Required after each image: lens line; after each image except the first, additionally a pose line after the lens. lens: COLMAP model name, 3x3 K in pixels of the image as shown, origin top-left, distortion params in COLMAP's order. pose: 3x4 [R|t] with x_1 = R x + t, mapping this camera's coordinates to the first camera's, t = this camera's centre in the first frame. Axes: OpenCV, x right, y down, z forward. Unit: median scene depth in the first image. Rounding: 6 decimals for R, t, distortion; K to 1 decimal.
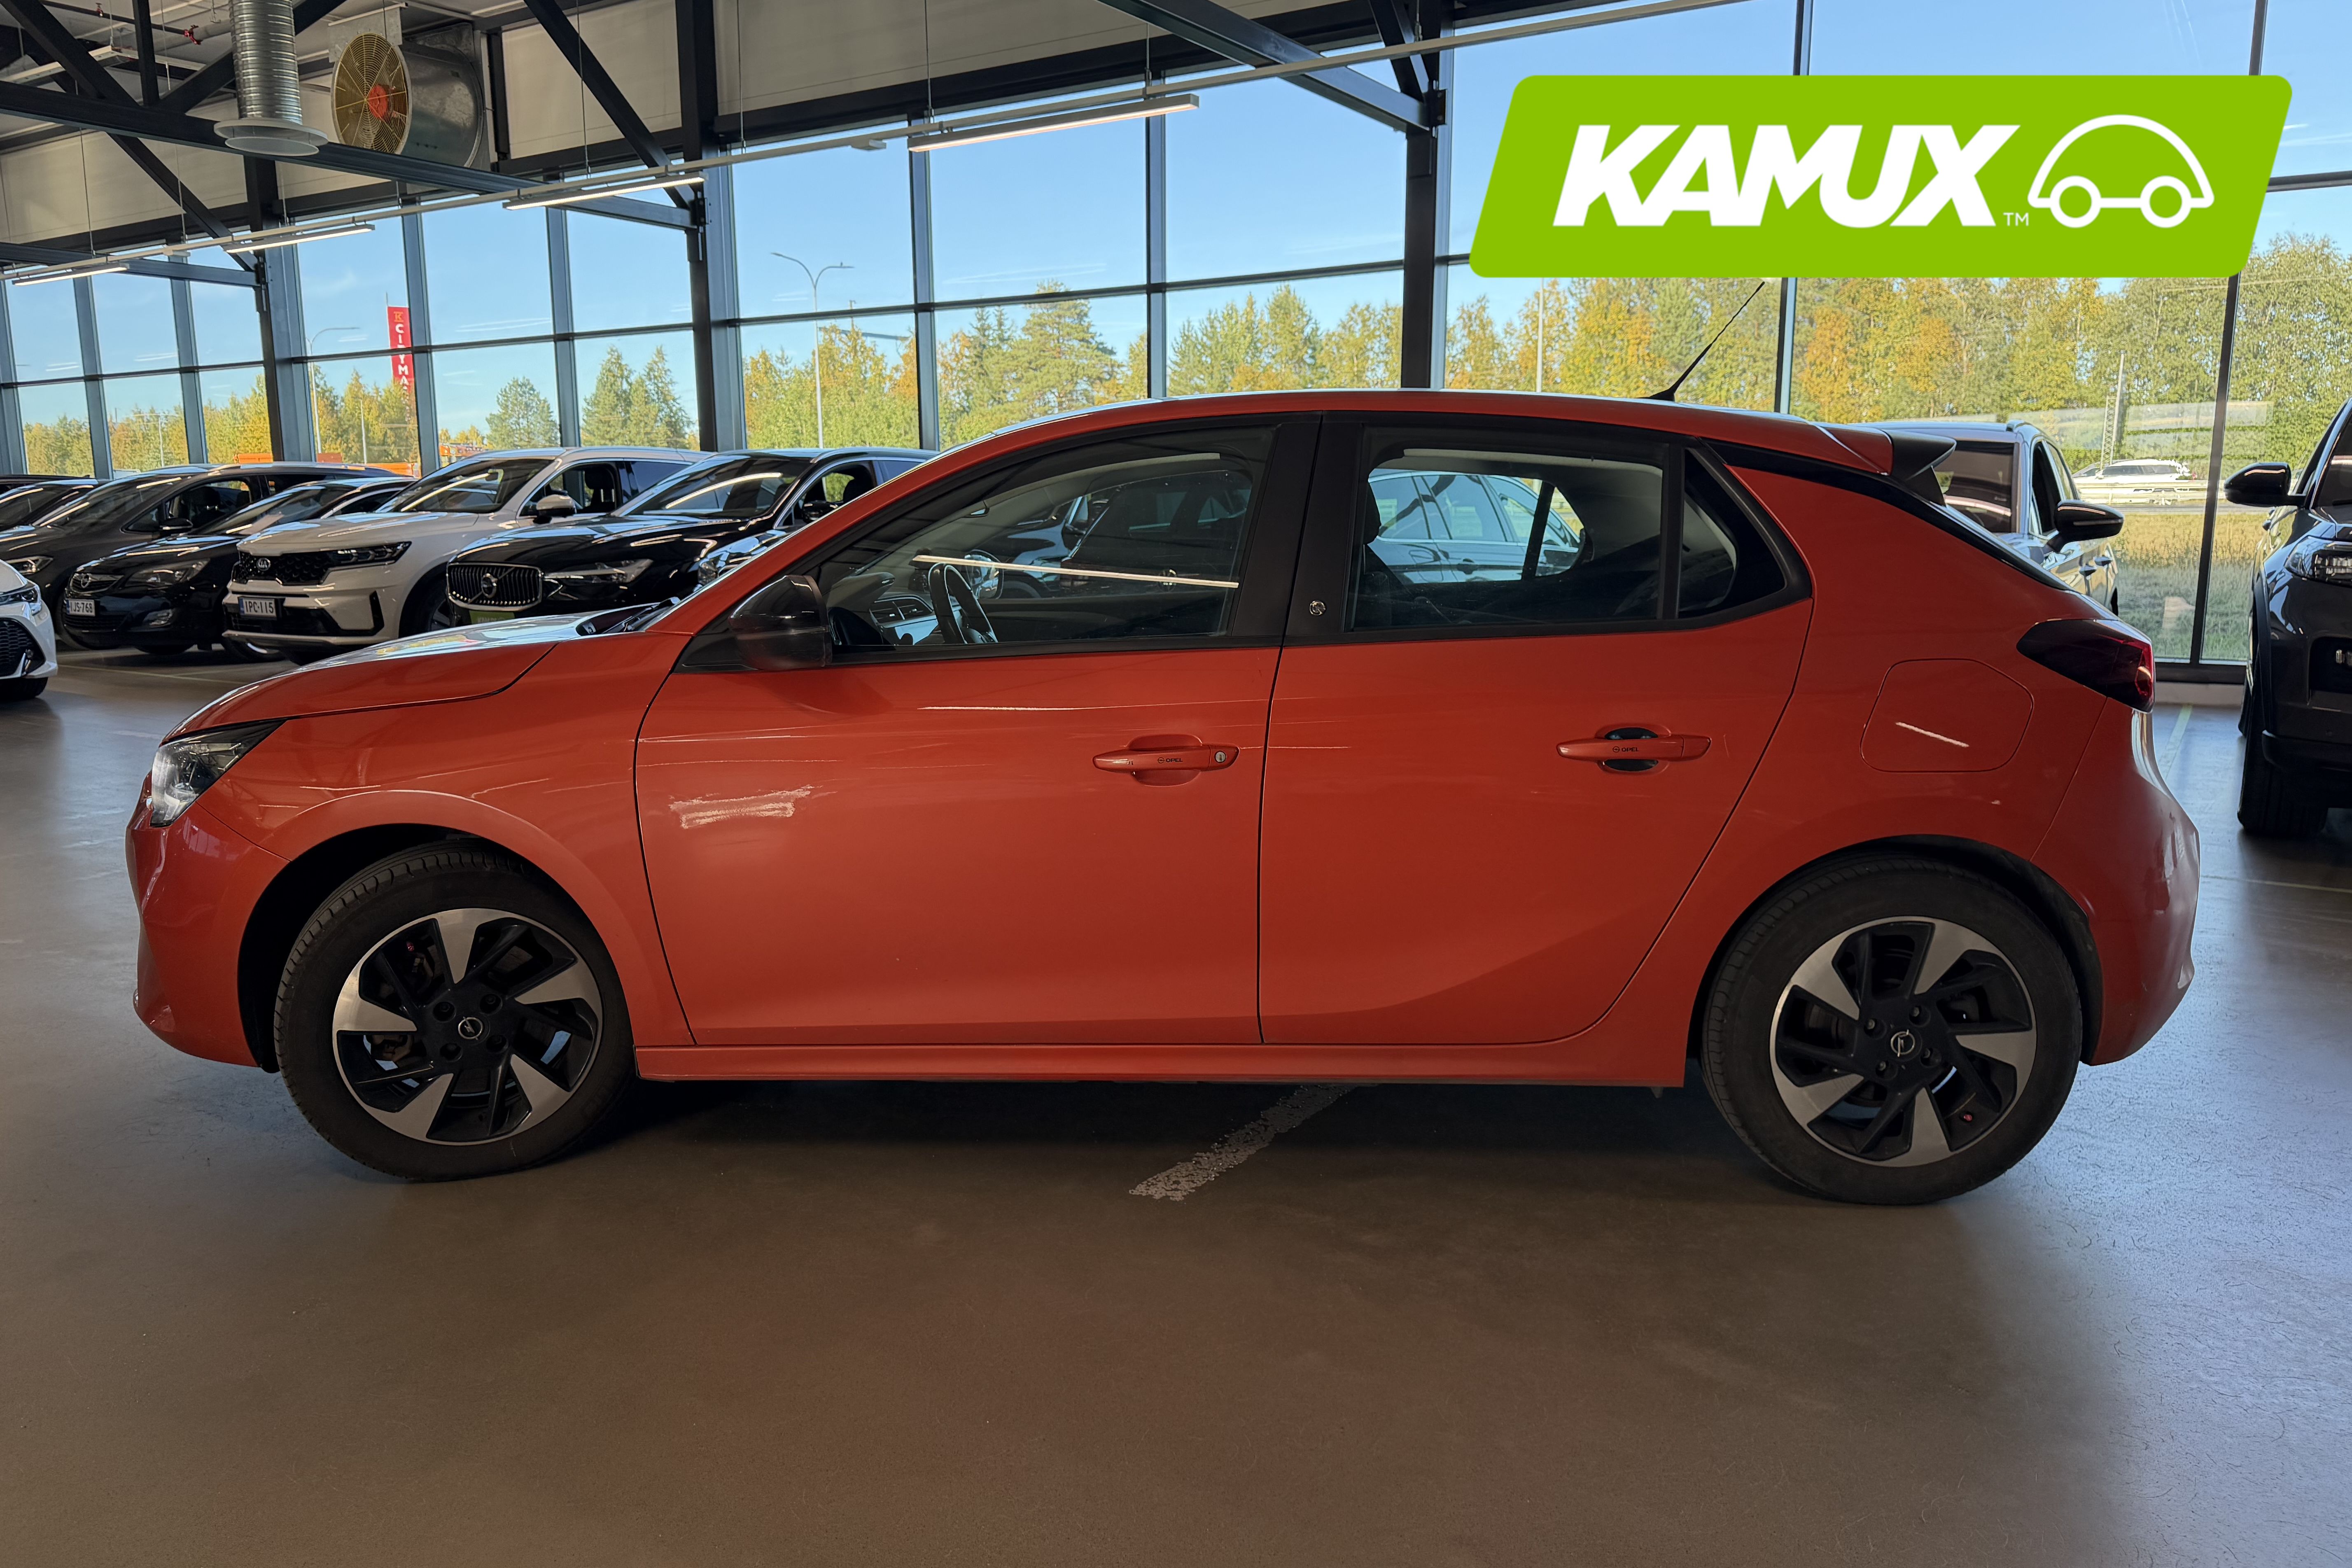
lens RADIAL K [[1673.1, 0, 1165.2], [0, 1673.1, 778.5], [0, 0, 1]] dist [0.088518, -0.119967]
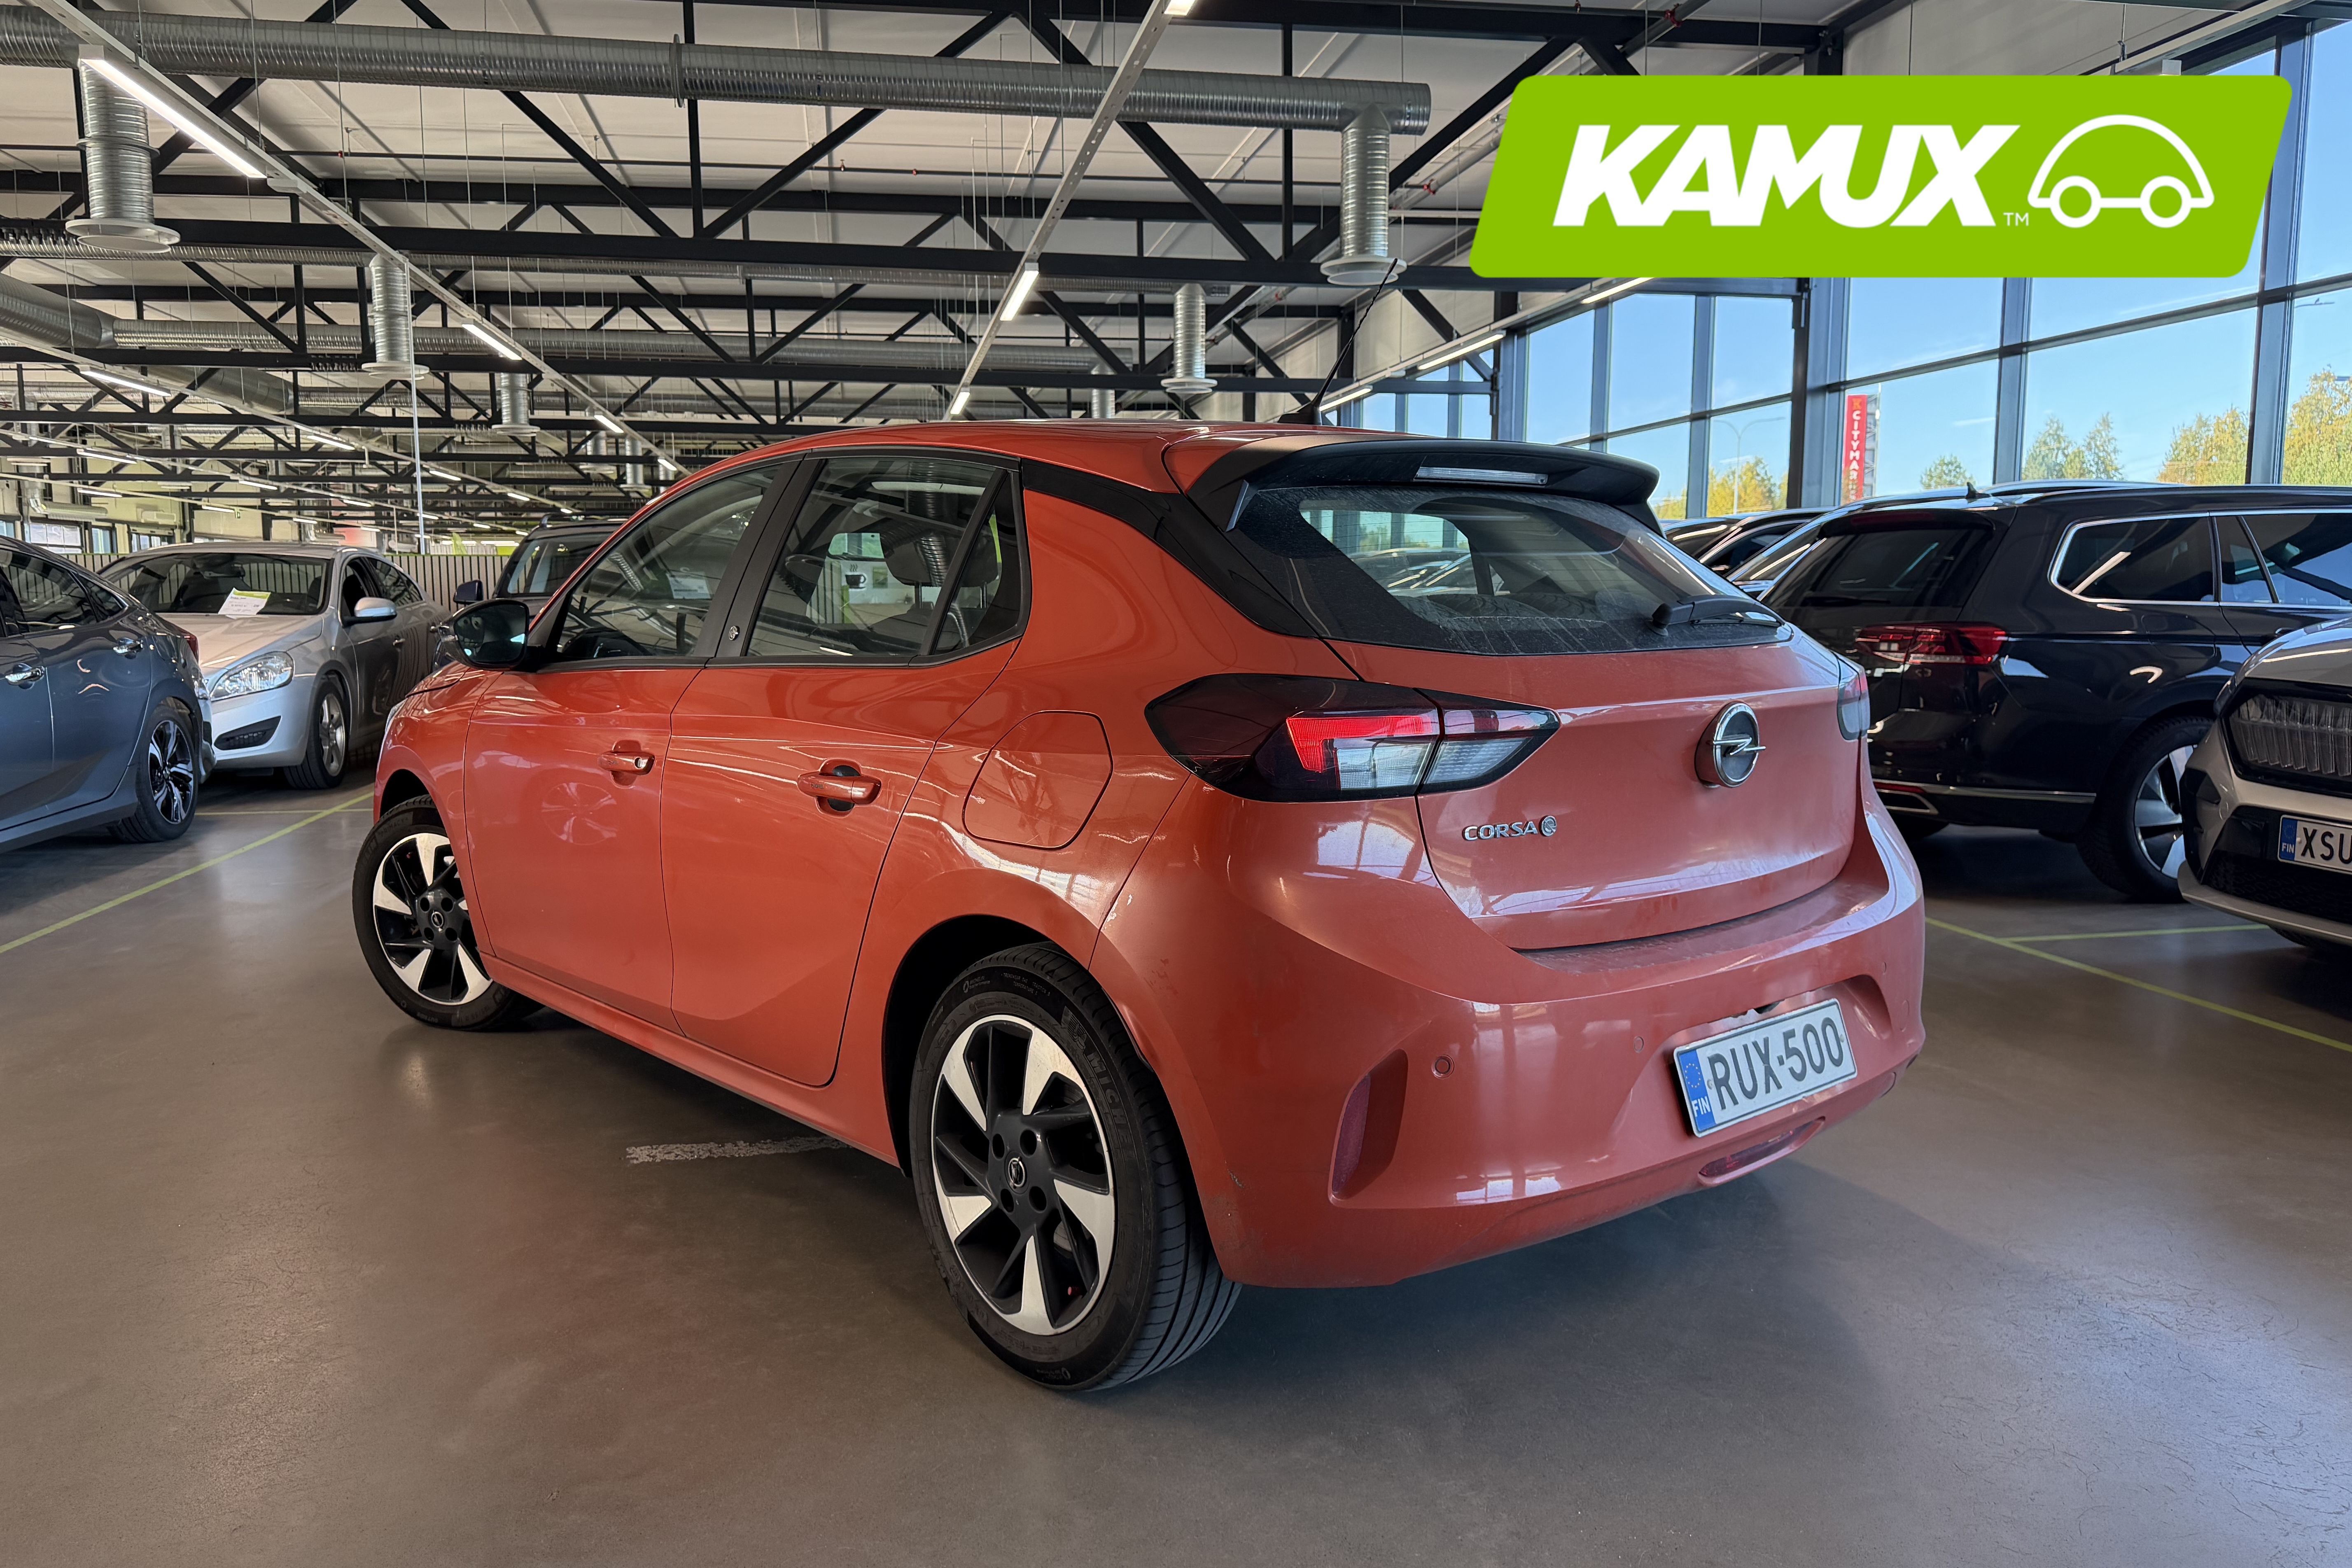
lens RADIAL K [[1673.1, 0, 1165.2], [0, 1673.1, 778.5], [0, 0, 1]] dist [0.088518, -0.119967]
pose [[0.689837, 0.082454, -0.719254, 1.001482], [-0.116801, 0.993154, 0.001830, -0.042179], [0.714480, 0.082747, 0.694745, 0.443876]]
